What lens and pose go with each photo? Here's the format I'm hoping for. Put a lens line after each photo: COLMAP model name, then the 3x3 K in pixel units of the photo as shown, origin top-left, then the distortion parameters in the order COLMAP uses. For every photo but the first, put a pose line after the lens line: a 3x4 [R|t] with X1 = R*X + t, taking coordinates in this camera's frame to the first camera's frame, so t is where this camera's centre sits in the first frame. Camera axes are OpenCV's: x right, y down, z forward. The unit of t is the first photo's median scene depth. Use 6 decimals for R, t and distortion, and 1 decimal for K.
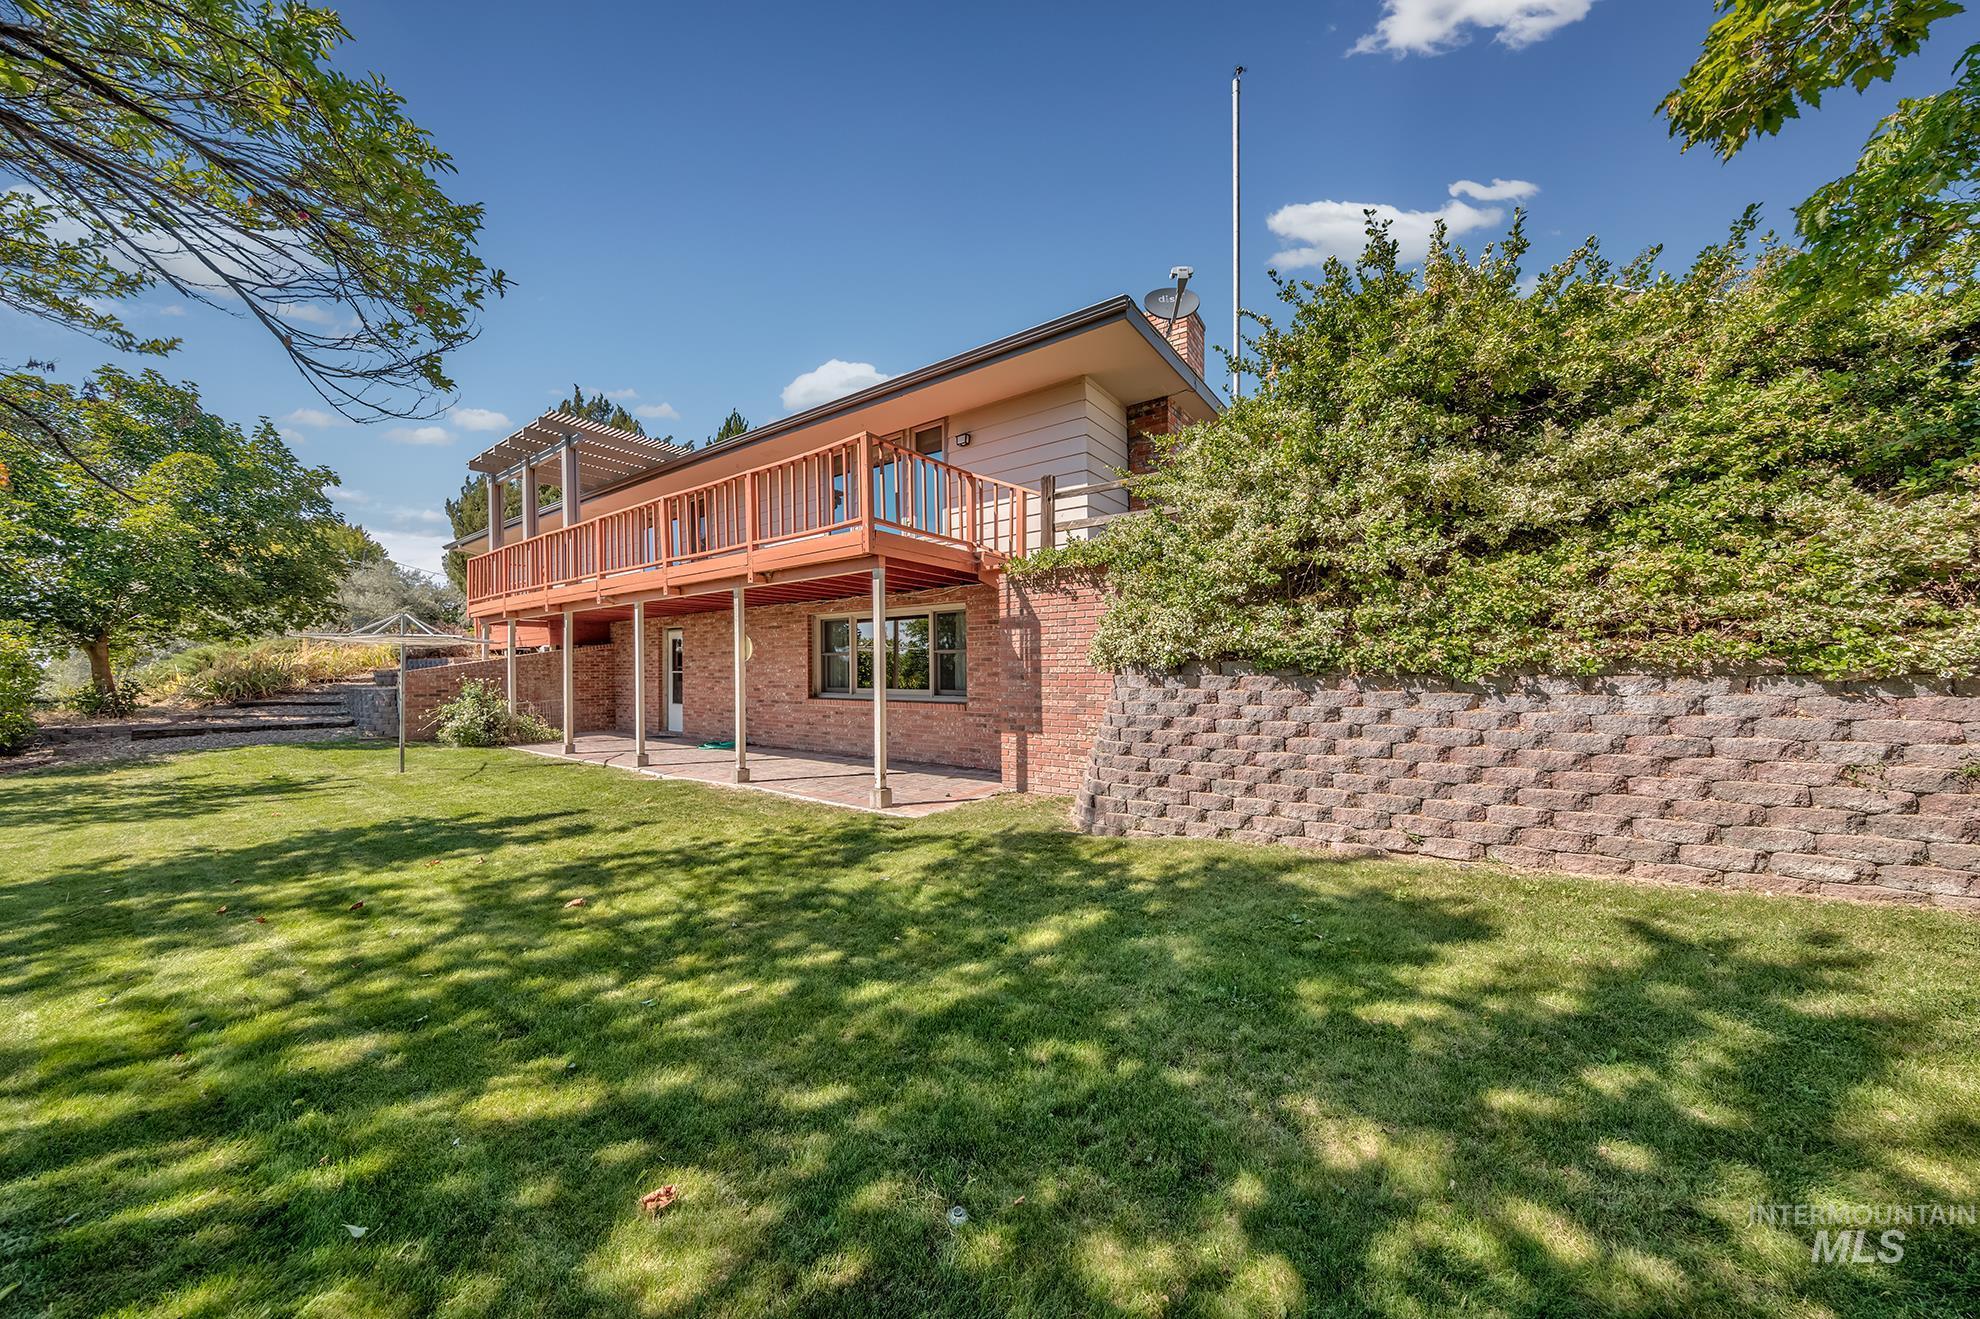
lens RADIAL K [[637.7, 0, 992.8], [0, 637.7, 663.2], [0, 0, 1]] dist [-0.001010, -0.000189]
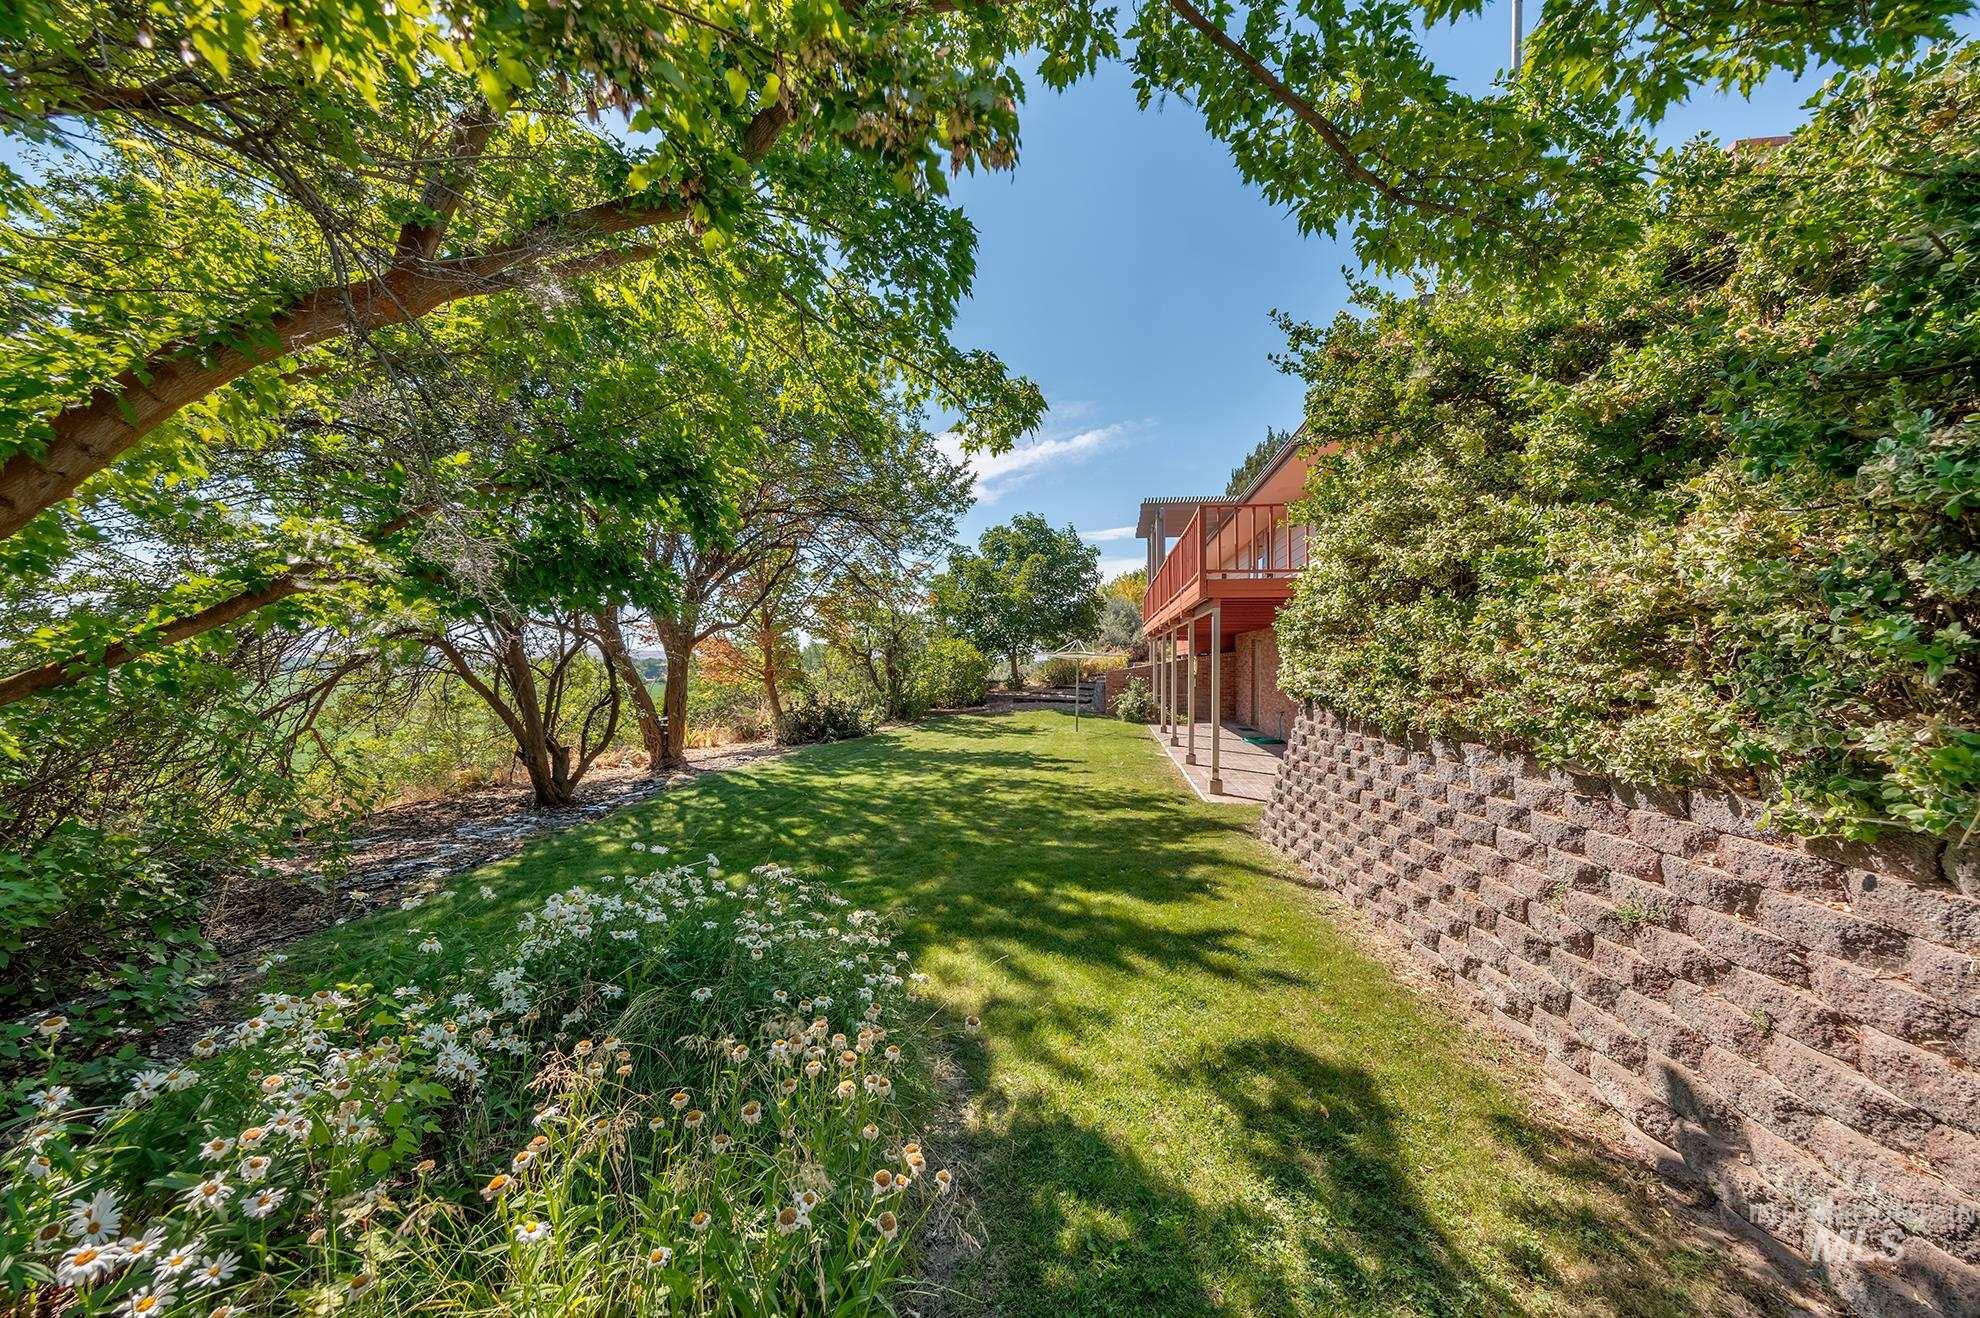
lens RADIAL K [[637.7, 0, 992.8], [0, 637.7, 662.7], [0, 0, 1]] dist [-0.001010, -0.000189]
pose [[0.463169, 0.014786, -0.886146, 0.360663], [-0.010995, 0.999880, 0.010937, -0.022221], [0.886202, 0.004677, 0.463276, 0.003985]]
